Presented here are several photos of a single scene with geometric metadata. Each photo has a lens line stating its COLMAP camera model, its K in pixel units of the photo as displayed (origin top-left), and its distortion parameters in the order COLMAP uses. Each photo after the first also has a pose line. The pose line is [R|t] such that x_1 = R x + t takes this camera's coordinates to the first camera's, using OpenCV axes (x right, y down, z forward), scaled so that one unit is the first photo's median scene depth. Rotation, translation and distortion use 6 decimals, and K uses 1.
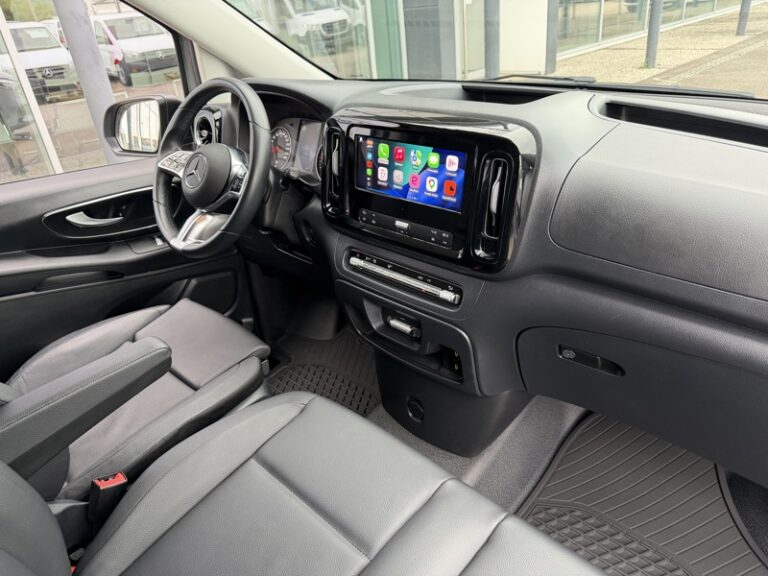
lens RADIAL K [[538.8, 0, 382.3], [0, 538.8, 286.2], [0, 0, 1]] dist [0.006409, -0.005922]
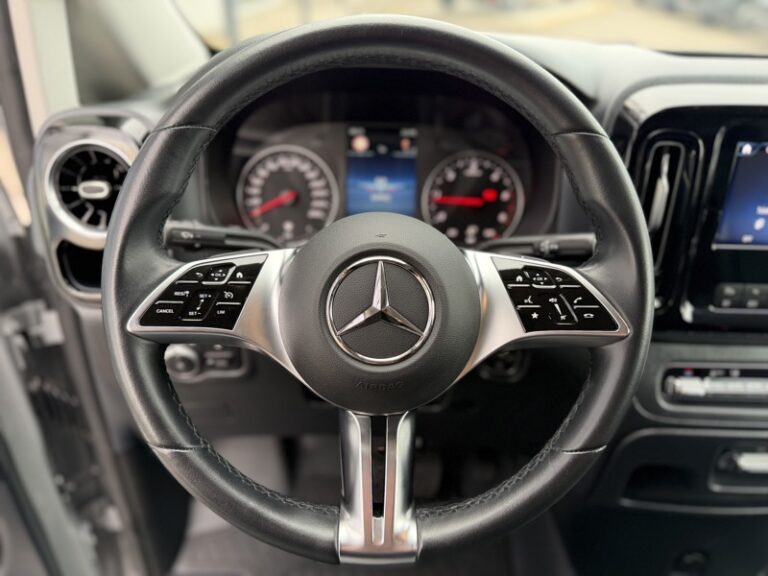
lens RADIAL K [[538.8, 0, 382.3], [0, 538.8, 286.2], [0, 0, 1]] dist [0.006409, -0.005922]
pose [[0.718672, -0.247998, 0.649621, -0.603693], [0.261968, 0.961966, 0.077425, -0.269000], [-0.644114, 0.114537, 0.756306, 0.834851]]
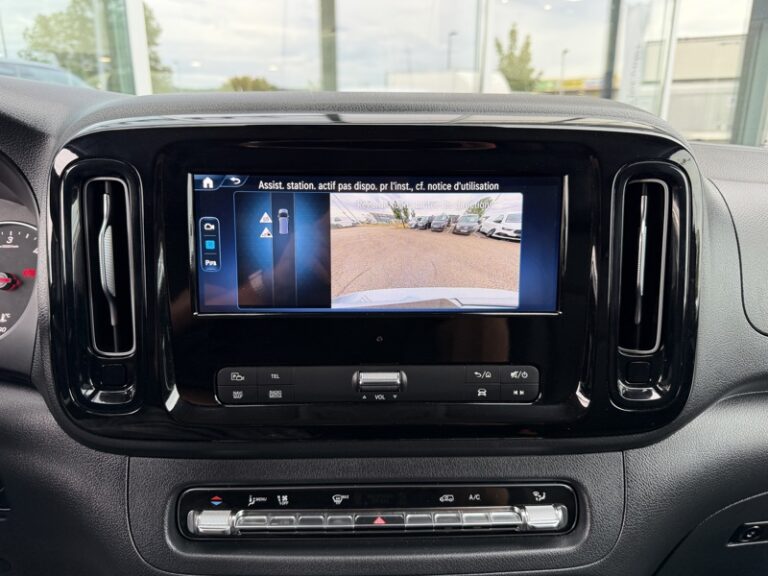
lens RADIAL K [[539.5, 0, 381.5], [0, 539.5, 286.4], [0, 0, 1]] dist [0.001907, -0.001396]
pose [[0.699141, -0.102196, 0.707643, -0.219462], [0.289321, 0.945518, -0.149296, -0.113113], [-0.653832, 0.309115, 0.690617, 0.672551]]
